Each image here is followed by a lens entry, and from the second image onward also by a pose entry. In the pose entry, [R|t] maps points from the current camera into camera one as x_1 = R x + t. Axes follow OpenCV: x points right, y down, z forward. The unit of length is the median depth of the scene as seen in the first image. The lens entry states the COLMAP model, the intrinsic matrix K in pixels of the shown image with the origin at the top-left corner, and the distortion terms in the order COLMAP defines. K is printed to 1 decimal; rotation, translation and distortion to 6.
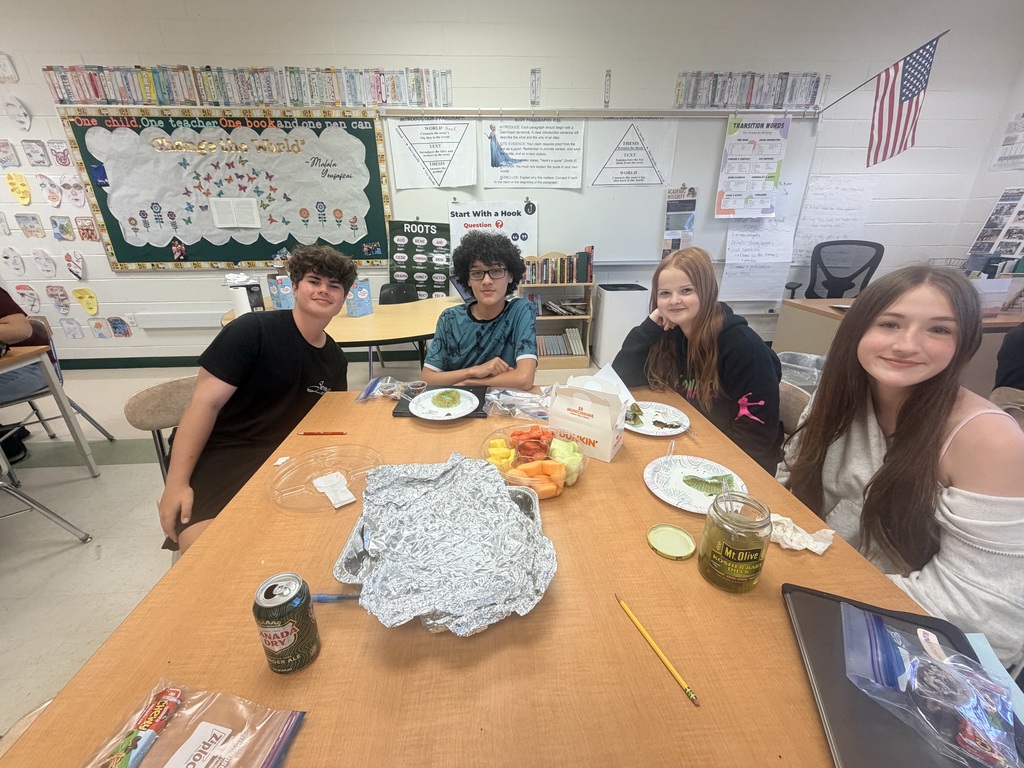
lens RADIAL K [[412.2, 0, 512.0], [0, 412.2, 384.0], [0, 0, 1]] dist [0.000121, -0.000582]
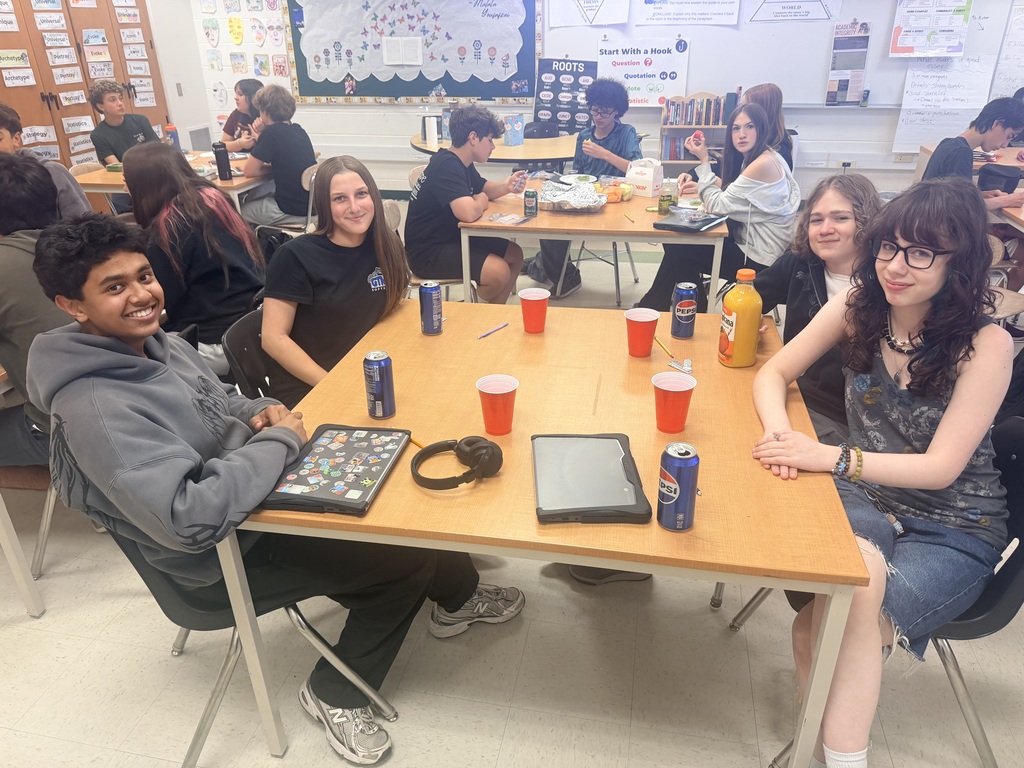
lens RADIAL K [[730.7, 0, 512.0], [0, 730.7, 384.0], [0, 0, 1]] dist [-0.004783, -0.002042]
pose [[0.964123, 0.111294, -0.240999, 0.166183], [-0.091327, 0.991513, 0.092526, 0.247663], [0.249252, -0.067197, 0.966105, -0.835860]]
